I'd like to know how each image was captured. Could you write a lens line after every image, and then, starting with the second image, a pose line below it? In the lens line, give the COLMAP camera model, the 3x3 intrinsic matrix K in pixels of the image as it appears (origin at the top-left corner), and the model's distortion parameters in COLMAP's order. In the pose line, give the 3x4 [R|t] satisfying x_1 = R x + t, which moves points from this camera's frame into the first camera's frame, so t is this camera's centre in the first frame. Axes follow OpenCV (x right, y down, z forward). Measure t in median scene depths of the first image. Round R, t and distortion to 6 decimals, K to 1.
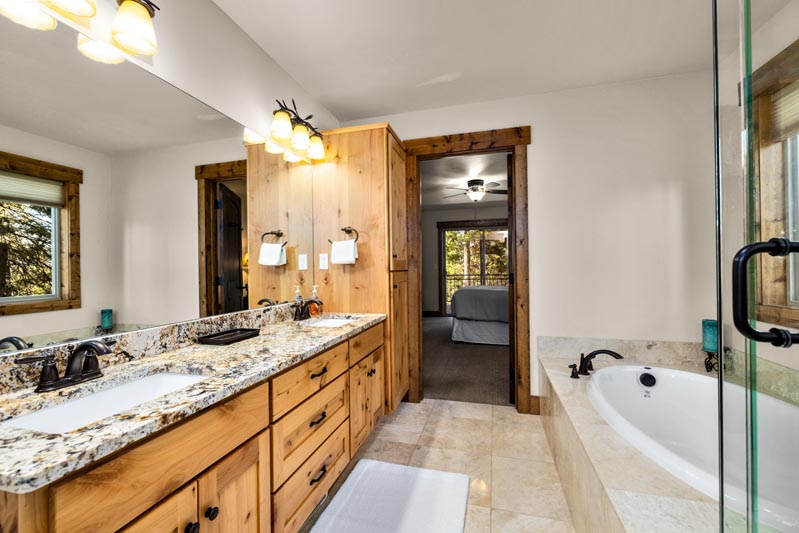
lens RADIAL K [[339.7, 0, 396.7], [0, 339.7, 269.3], [0, 0, 1]] dist [0.001510, 0.000085]
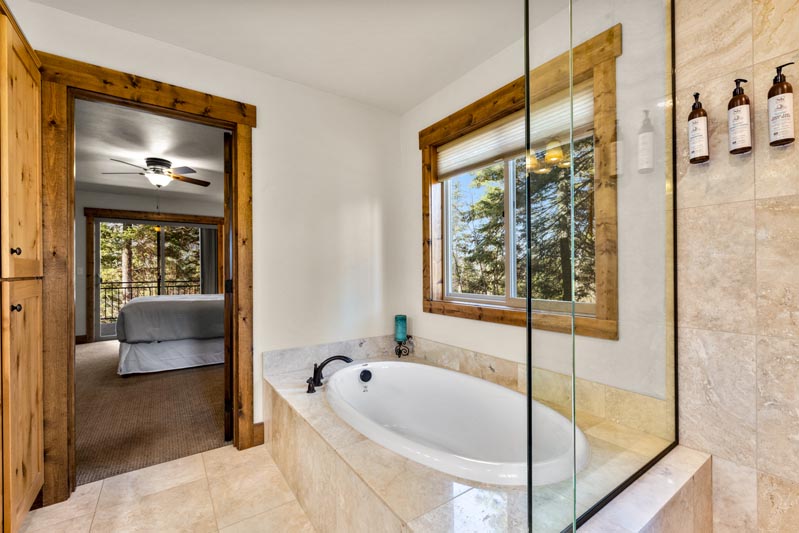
lens RADIAL K [[339.7, 0, 396.7], [0, 339.7, 269.3], [0, 0, 1]] dist [0.001510, 0.000085]
pose [[0.634525, 0.009046, 0.772850, -0.035143], [0.003253, 0.999891, -0.014374, -0.000284], [-0.772896, 0.011635, 0.634426, 0.179150]]
